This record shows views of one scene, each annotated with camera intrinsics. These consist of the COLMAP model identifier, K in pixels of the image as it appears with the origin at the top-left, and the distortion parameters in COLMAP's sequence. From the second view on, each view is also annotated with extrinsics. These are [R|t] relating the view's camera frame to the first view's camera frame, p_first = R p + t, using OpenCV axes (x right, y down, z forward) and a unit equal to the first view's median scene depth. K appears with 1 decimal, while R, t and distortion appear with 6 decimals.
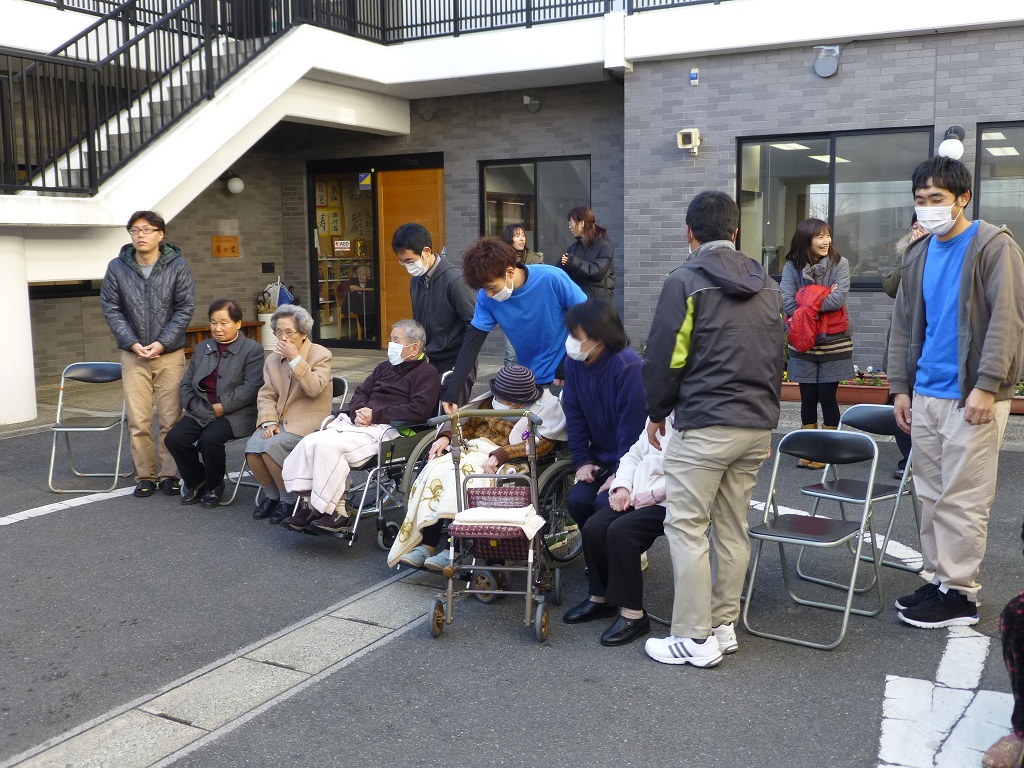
lens RADIAL K [[1038.8, 0, 516.0], [0, 1038.8, 383.2], [0, 0, 1]] dist [-0.022840, 0.002235]
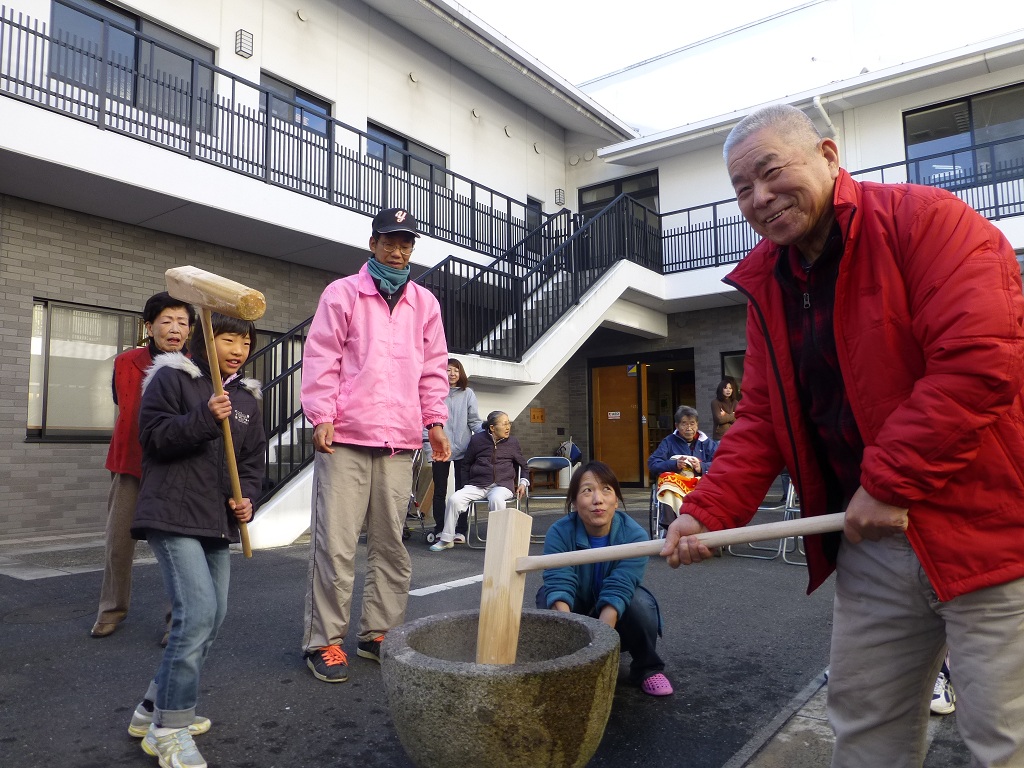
lens RADIAL K [[730.2, 0, 512.7], [0, 730.2, 390.0], [0, 0, 1]] dist [-0.033013, -0.004903]
pose [[0.990387, -0.014305, -0.137582, -0.221908], [-0.015248, 0.977286, -0.211376, 0.064453], [0.137480, 0.211442, 0.967673, -0.003049]]
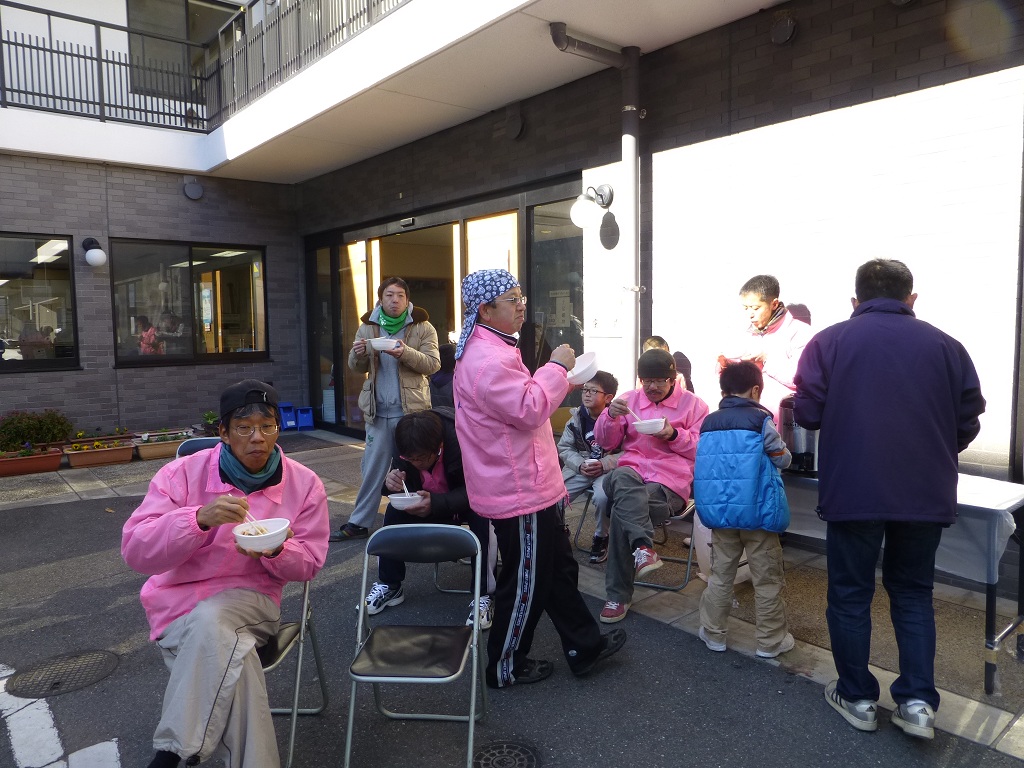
lens RADIAL K [[743.3, 0, 507.8], [0, 743.3, 384.1], [0, 0, 1]] dist [-0.001562, 0.002254]
pose [[0.375848, -0.070657, 0.923984, -0.019837], [0.127930, 0.991498, 0.023782, -0.013550], [-0.917808, 0.109267, 0.381692, 0.080521]]
